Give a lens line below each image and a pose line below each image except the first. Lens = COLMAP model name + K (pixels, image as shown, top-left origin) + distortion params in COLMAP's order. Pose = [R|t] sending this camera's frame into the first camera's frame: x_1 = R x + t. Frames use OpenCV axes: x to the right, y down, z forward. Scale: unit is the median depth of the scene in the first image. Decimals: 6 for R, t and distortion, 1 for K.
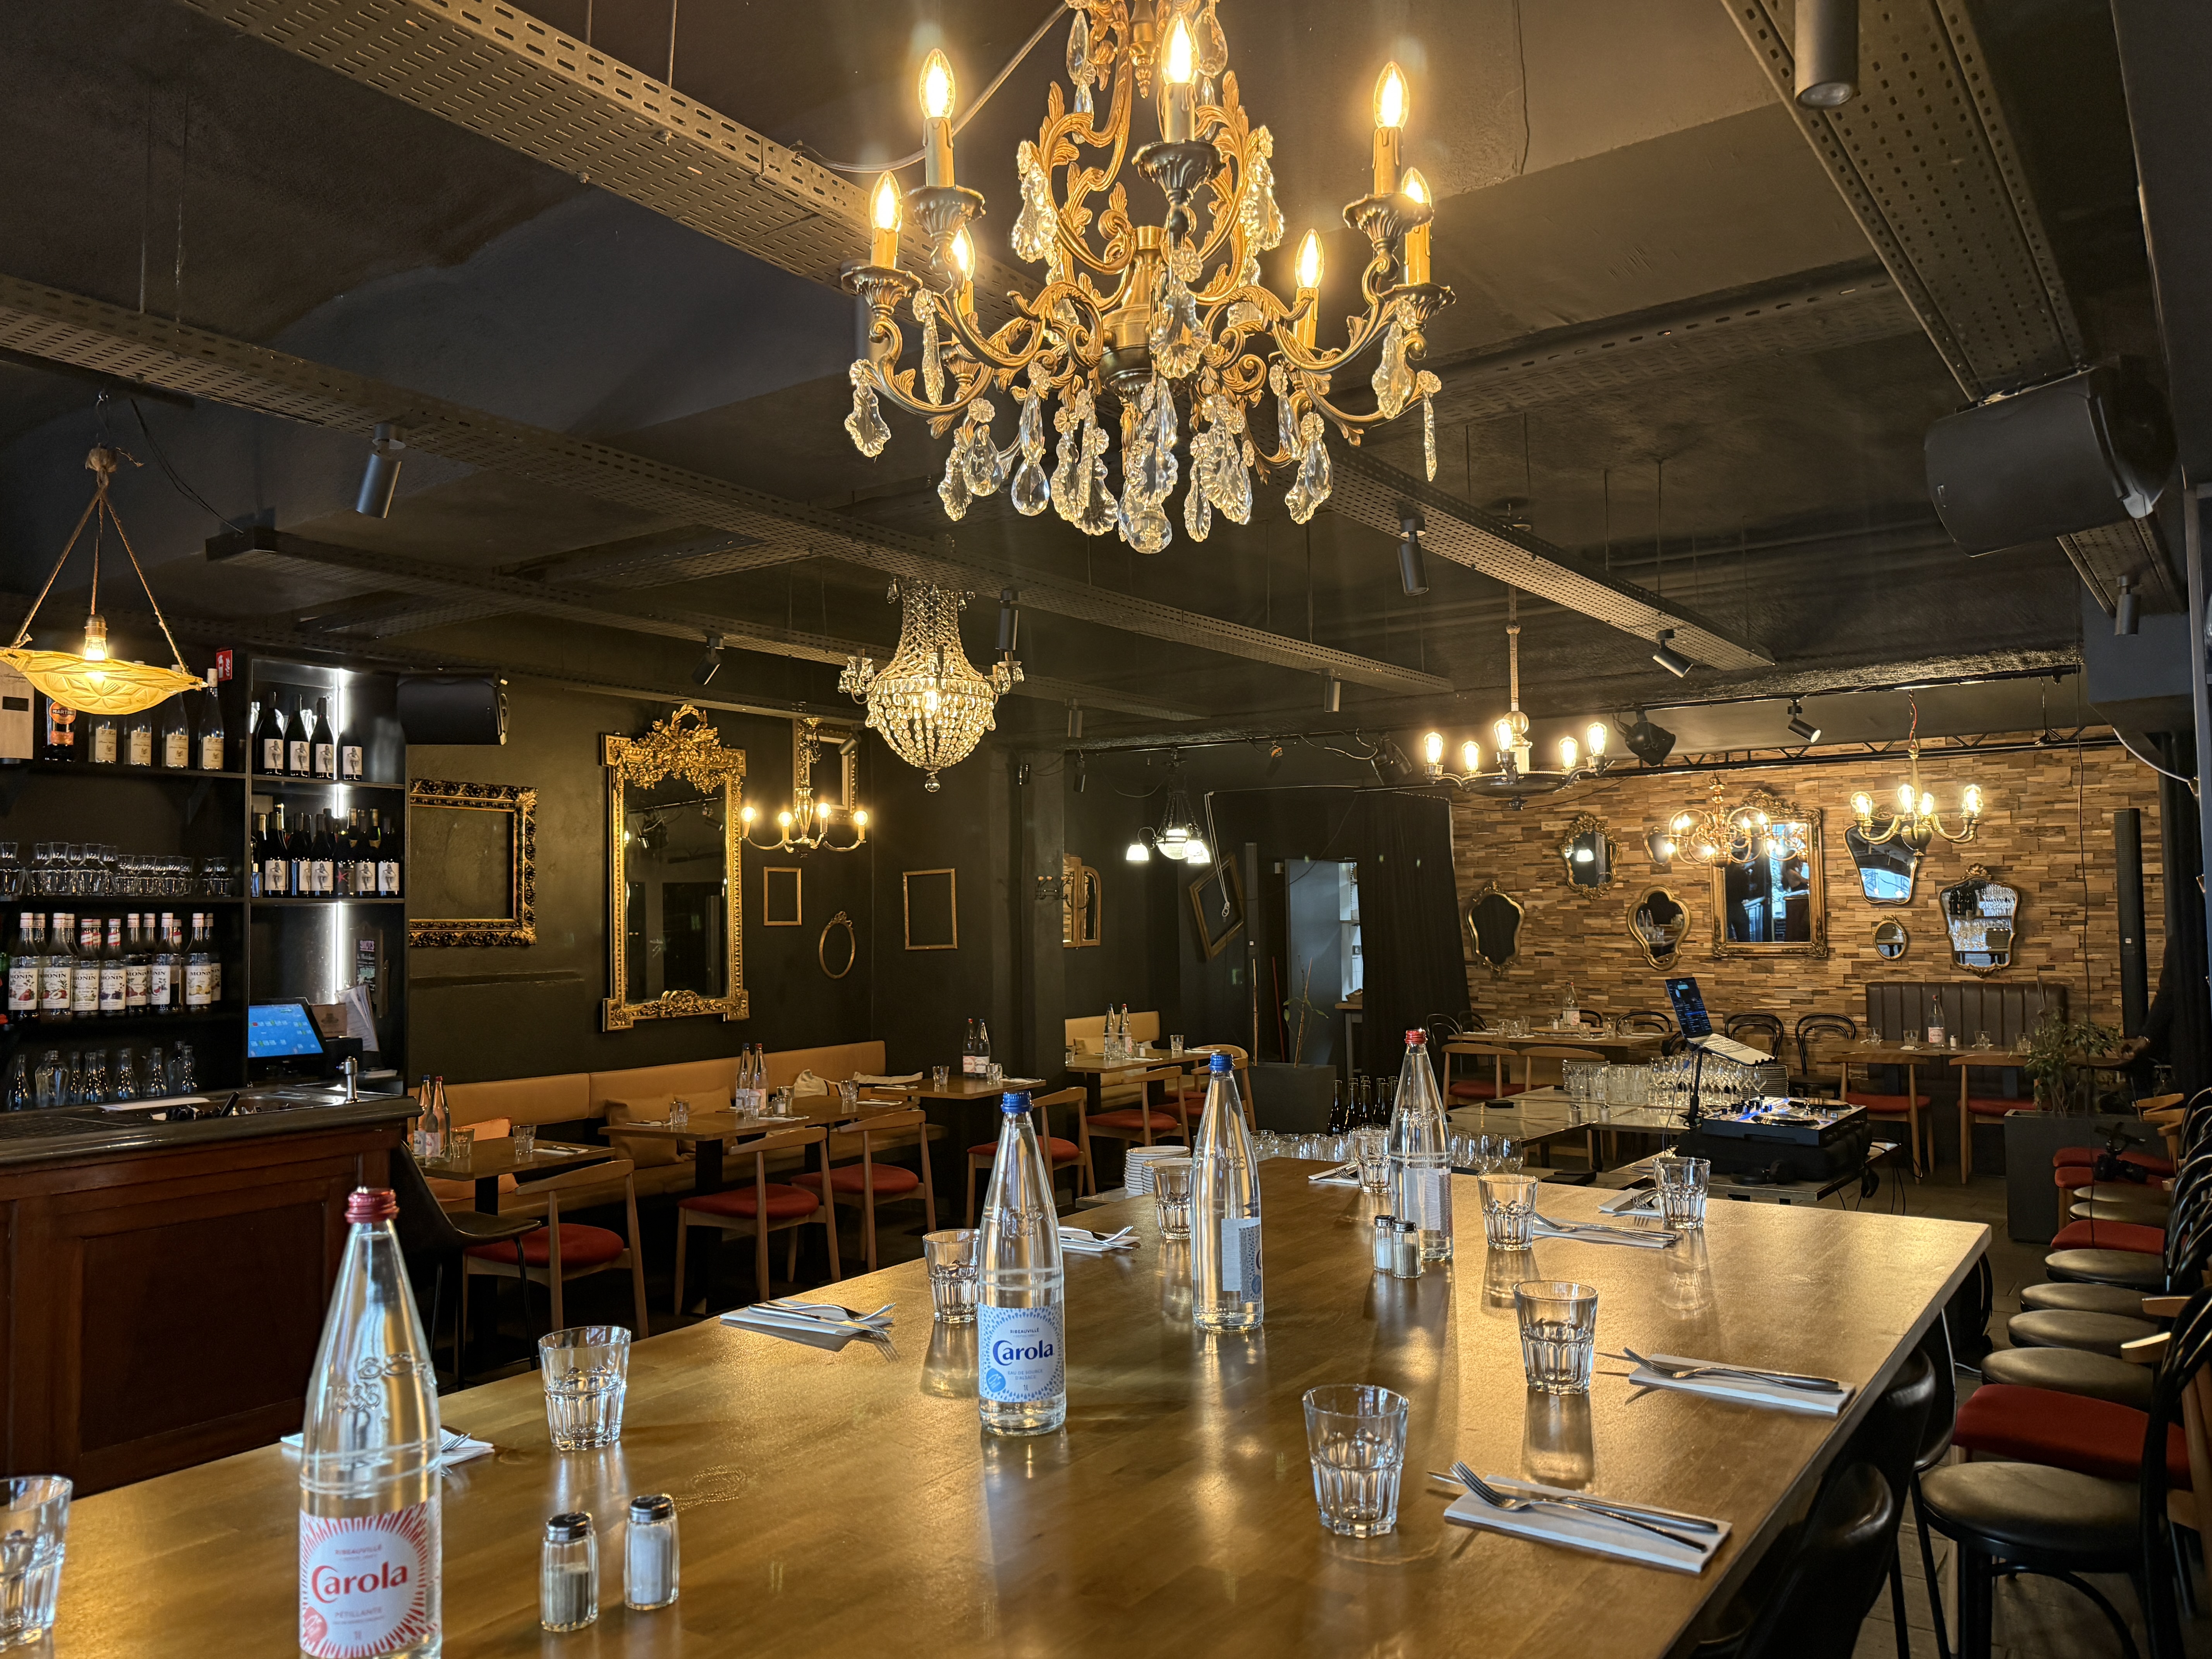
lens RADIAL K [[1617.8, 0, 1039.0], [0, 1617.8, 823.9], [0, 0, 1]] dist [0.044111, -0.089280]
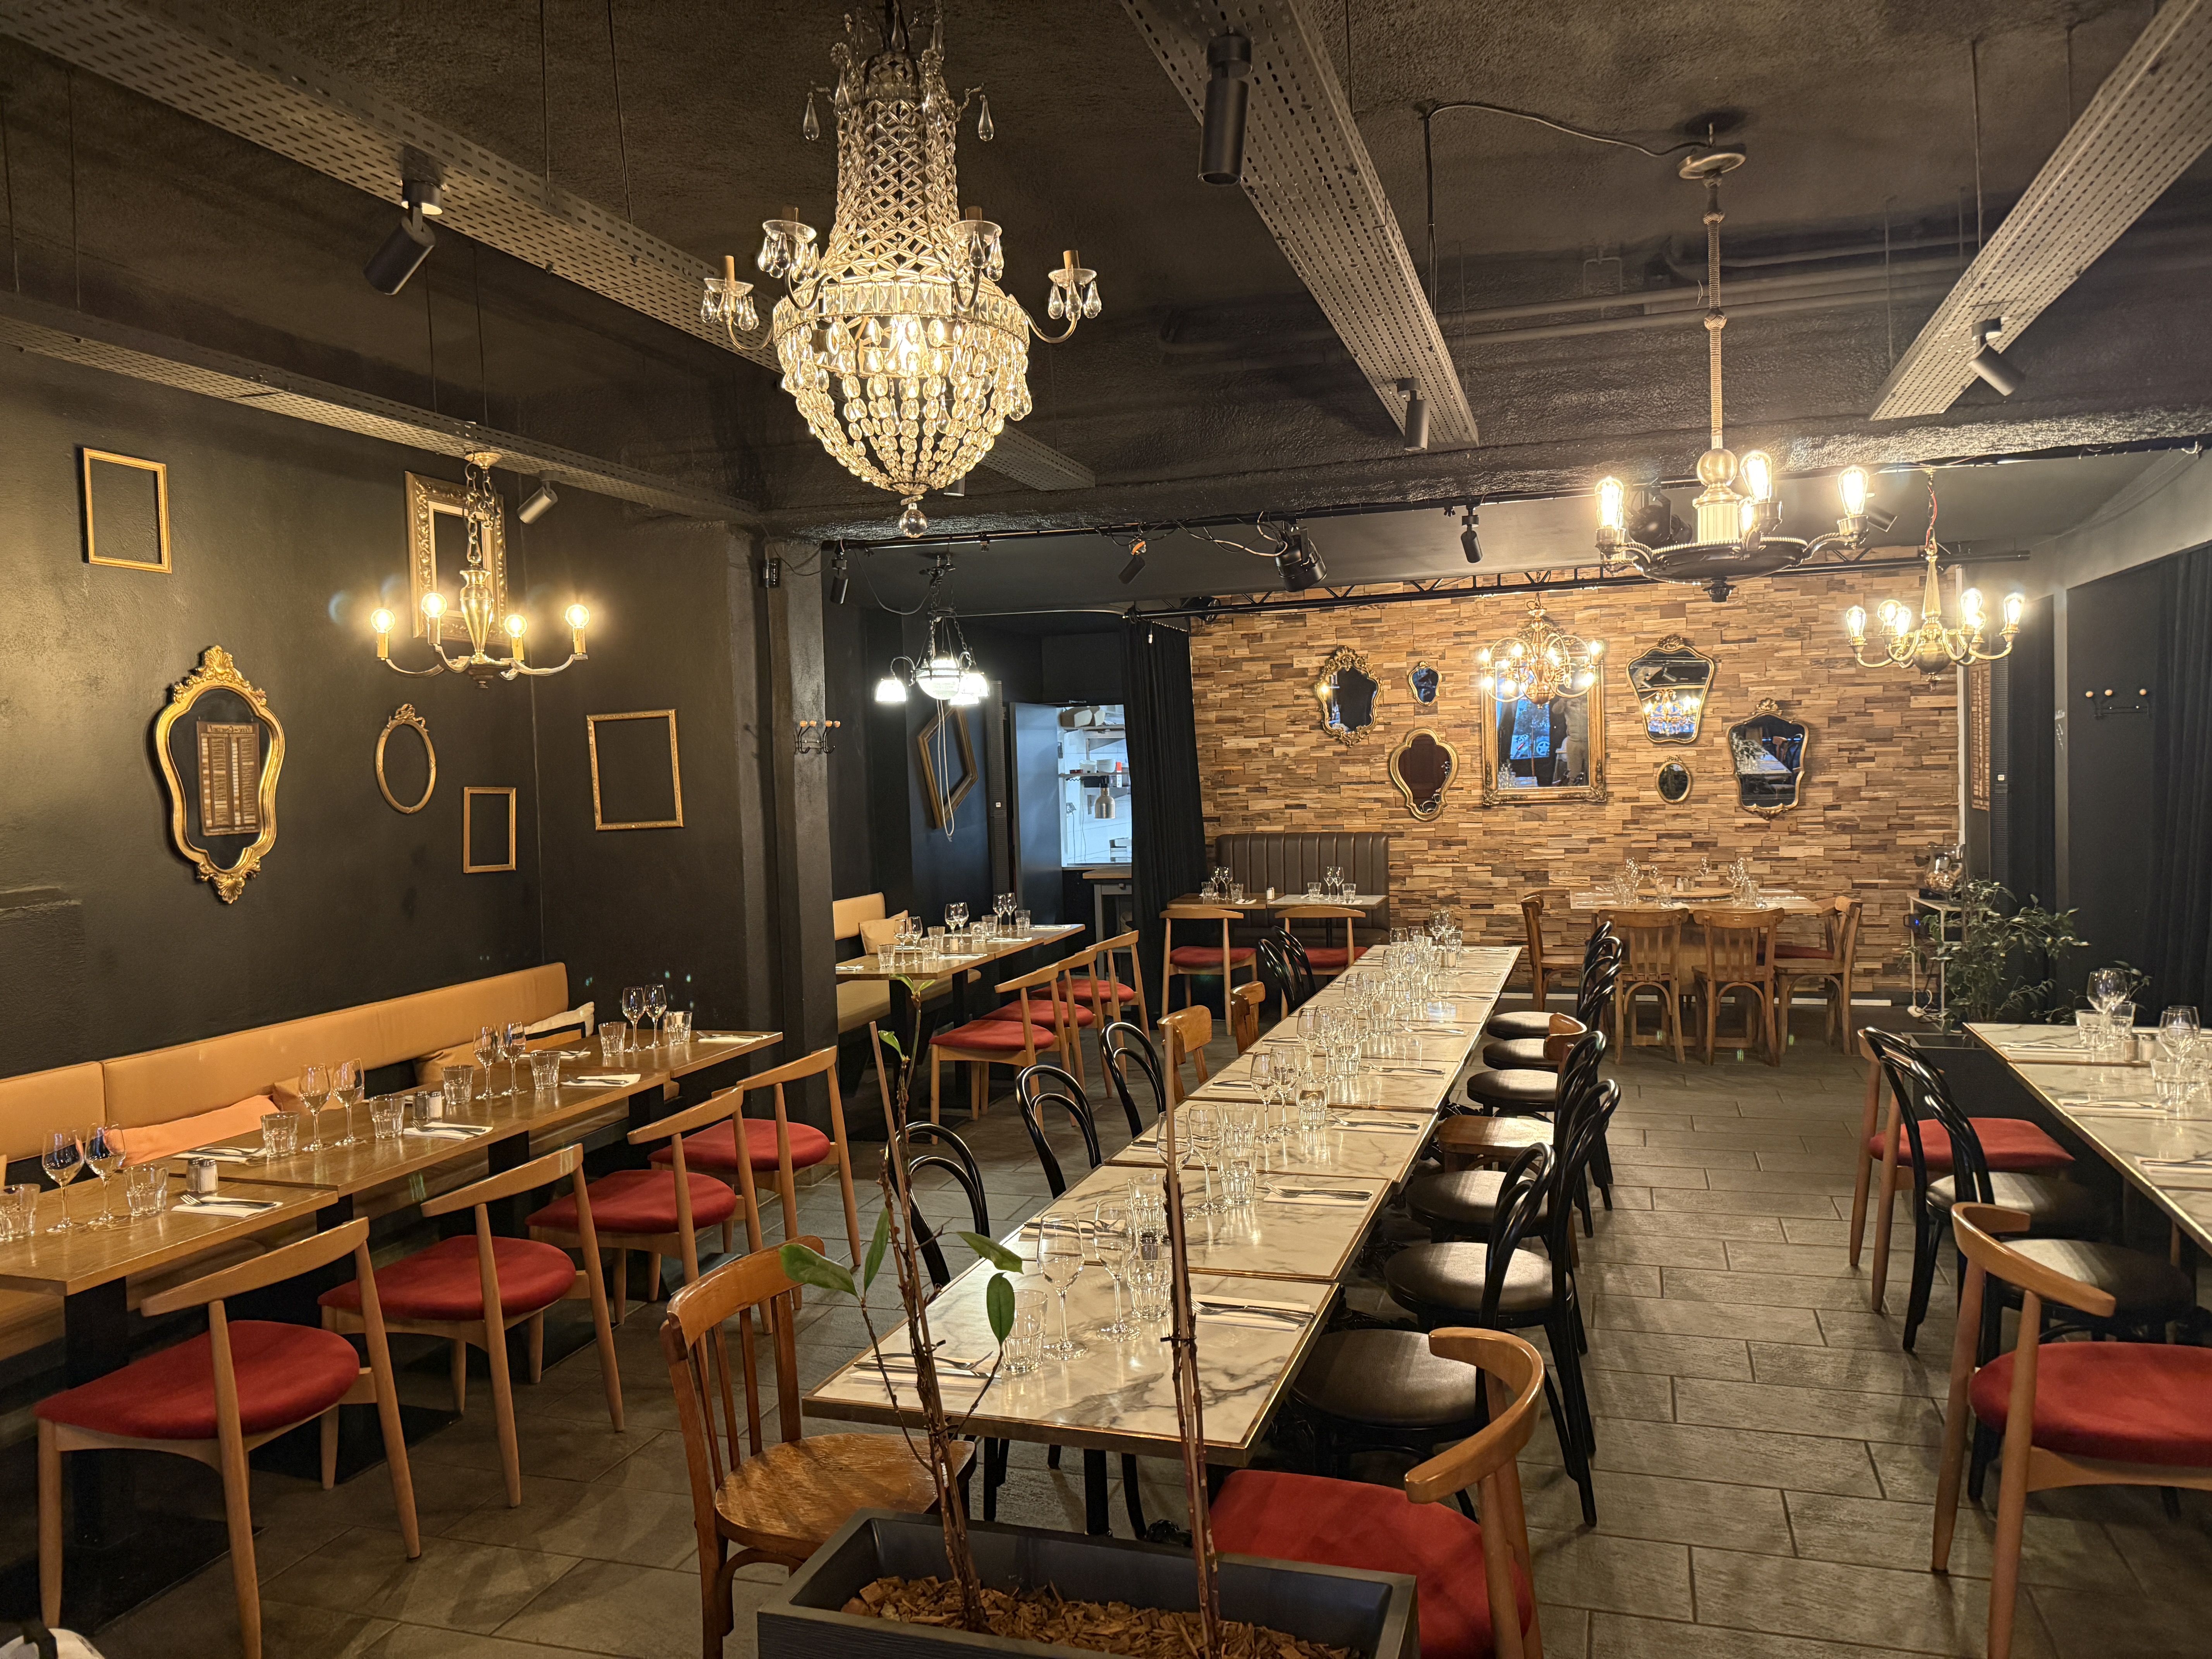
lens RADIAL K [[1584.1, 0, 1092.7], [0, 1584.1, 839.7], [0, 0, 1]] dist [0.077504, -0.096762]
pose [[0.946136, -0.034024, 0.321977, -0.115936], [0.002074, 0.995079, 0.099059, 0.017612], [-0.323763, -0.093055, 0.941551, 0.329443]]
